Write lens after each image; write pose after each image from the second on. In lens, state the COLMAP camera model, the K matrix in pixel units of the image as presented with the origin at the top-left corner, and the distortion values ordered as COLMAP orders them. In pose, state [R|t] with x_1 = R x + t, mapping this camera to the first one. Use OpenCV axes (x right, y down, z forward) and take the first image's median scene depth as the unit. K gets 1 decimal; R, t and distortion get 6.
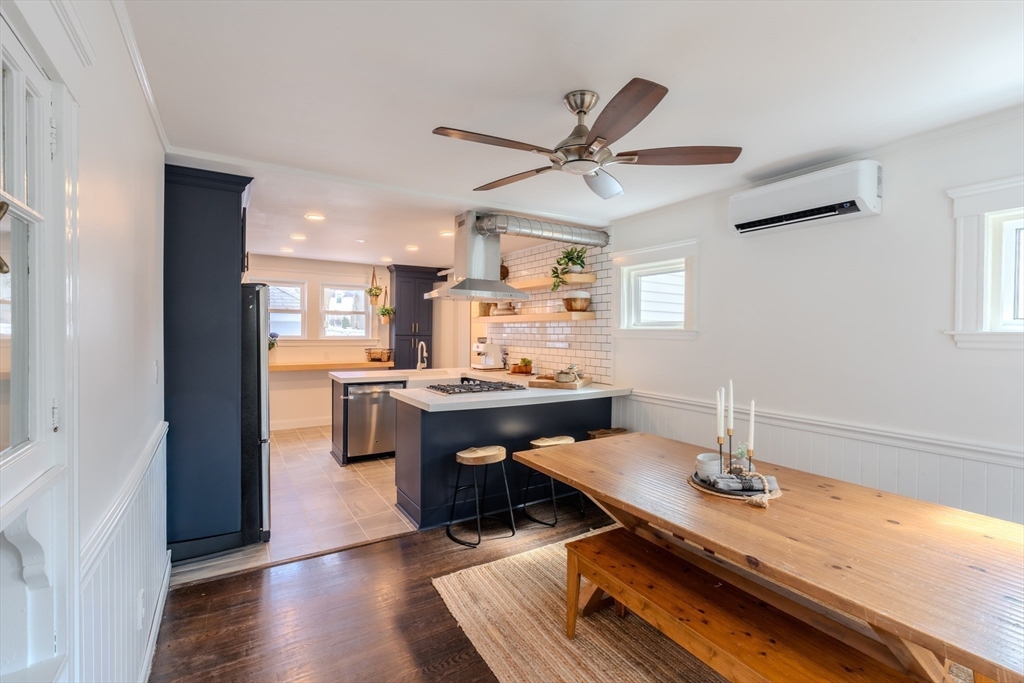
lens RADIAL K [[456.9, 0, 511.7], [0, 456.9, 339.5], [0, 0, 1]] dist [-0.004213, 0.000917]
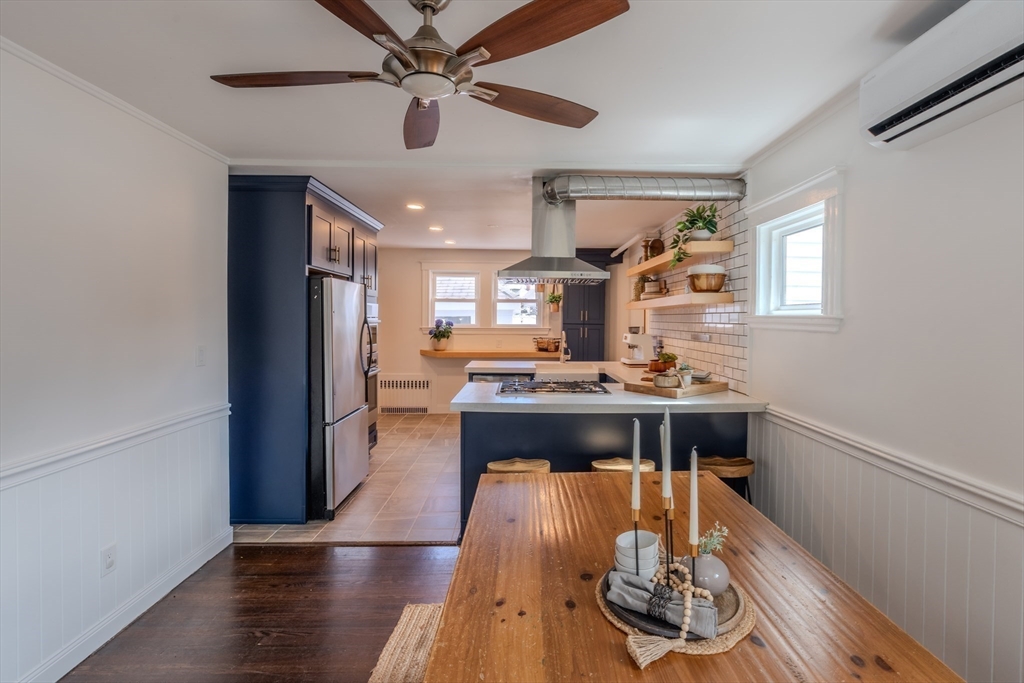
lens RADIAL K [[478.7, 0, 515.2], [0, 478.7, 325.3], [0, 0, 1]] dist [-0.001228, 0.000174]
pose [[0.865240, 0.003576, -0.501346, 0.268877], [-0.006762, 0.999967, -0.004537, -0.002296], [0.501313, 0.007315, 0.865235, 0.180495]]
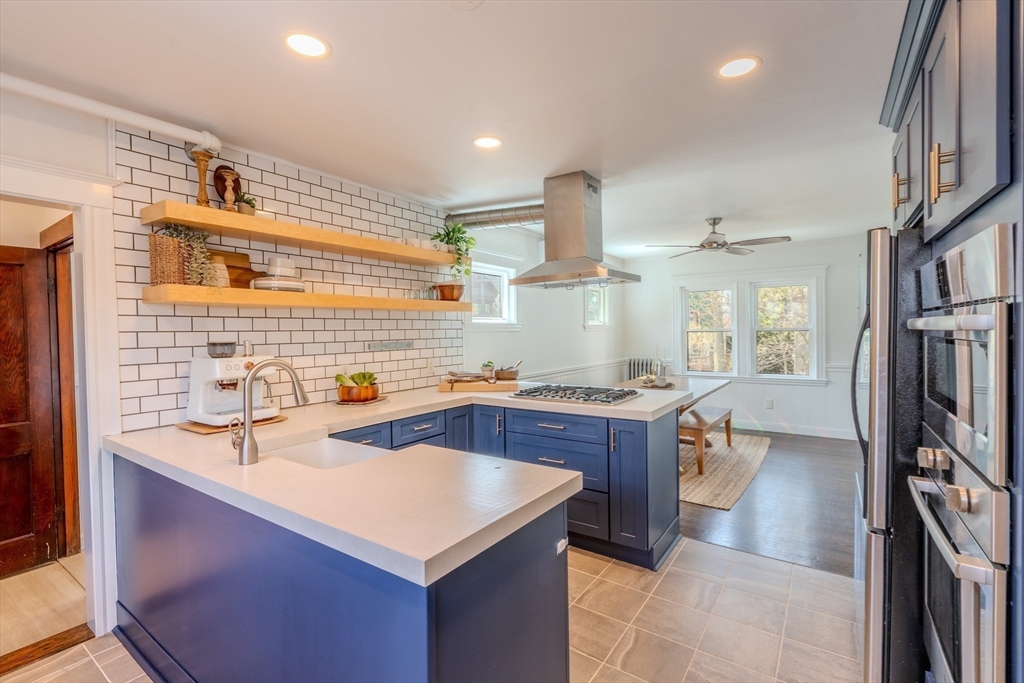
lens RADIAL K [[456.9, 0, 511.7], [0, 456.9, 339.5], [0, 0, 1]] dist [-0.004213, 0.000917]
pose [[-0.396571, -0.028302, 0.917568, -0.722099], [0.014801, 0.999198, 0.037216, -0.023576], [-0.917885, 0.028340, -0.395834, 1.325878]]
